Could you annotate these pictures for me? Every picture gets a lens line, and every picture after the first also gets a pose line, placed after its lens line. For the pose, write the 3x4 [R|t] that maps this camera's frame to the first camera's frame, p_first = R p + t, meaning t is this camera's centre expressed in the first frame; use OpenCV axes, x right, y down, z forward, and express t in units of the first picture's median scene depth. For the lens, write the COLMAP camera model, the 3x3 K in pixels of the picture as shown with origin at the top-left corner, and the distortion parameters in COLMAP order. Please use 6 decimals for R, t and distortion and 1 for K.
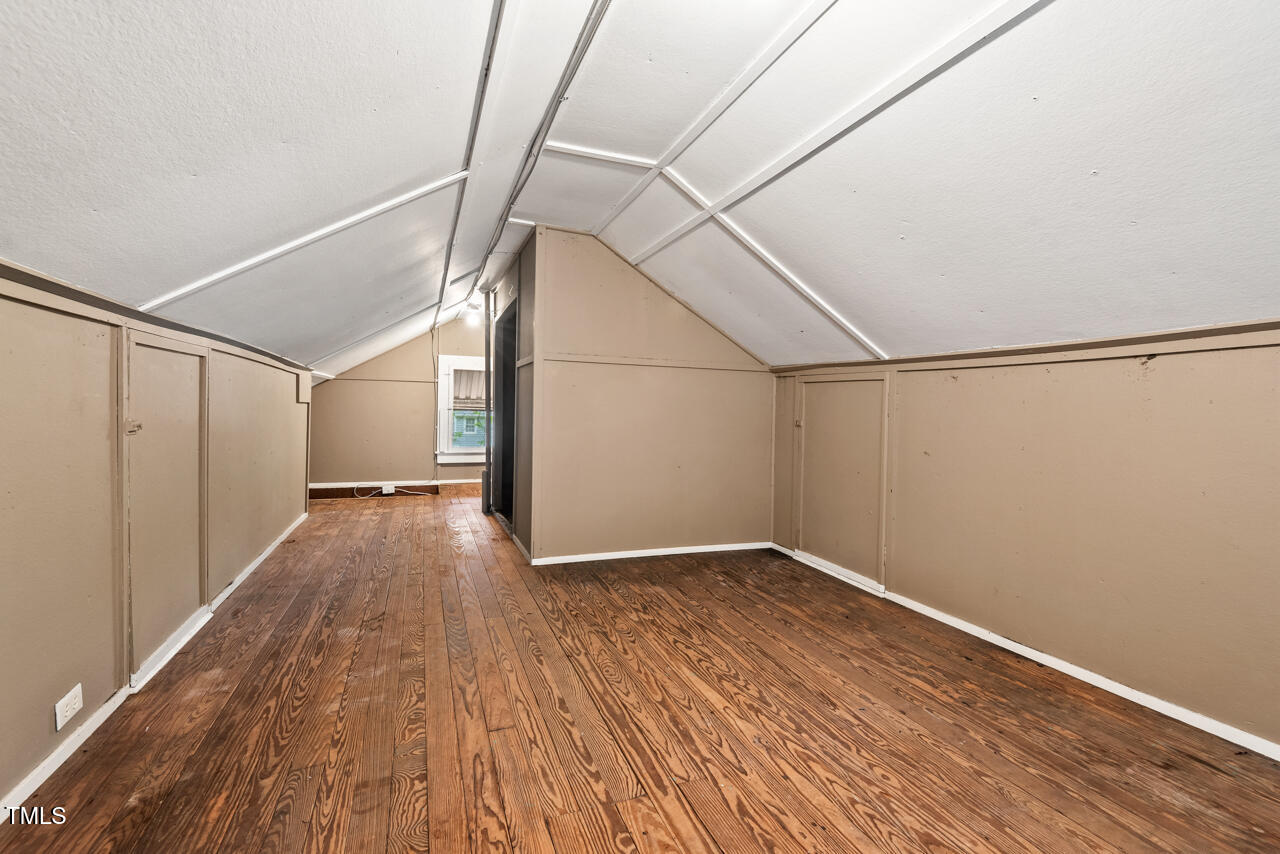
lens RADIAL K [[581.3, 0, 642.8], [0, 581.3, 422.8], [0, 0, 1]] dist [0.024781, -0.012802]
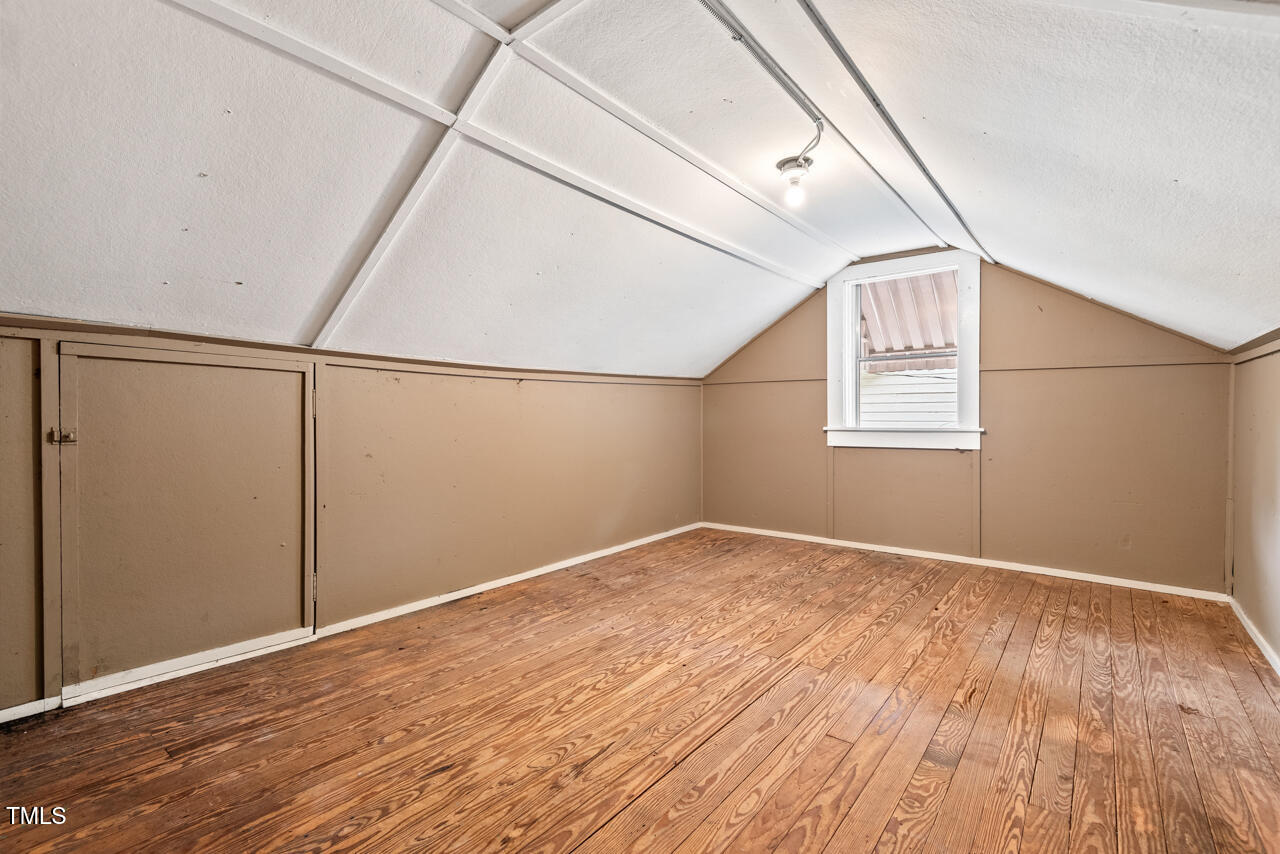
lens RADIAL K [[581.3, 0, 639.1], [0, 581.3, 422.2], [0, 0, 1]] dist [0.024781, -0.012802]
pose [[-0.510892, -0.027710, 0.859198, -0.755049], [0.010873, 0.999192, 0.038690, -0.046913], [-0.859576, 0.029108, -0.510178, 1.487358]]
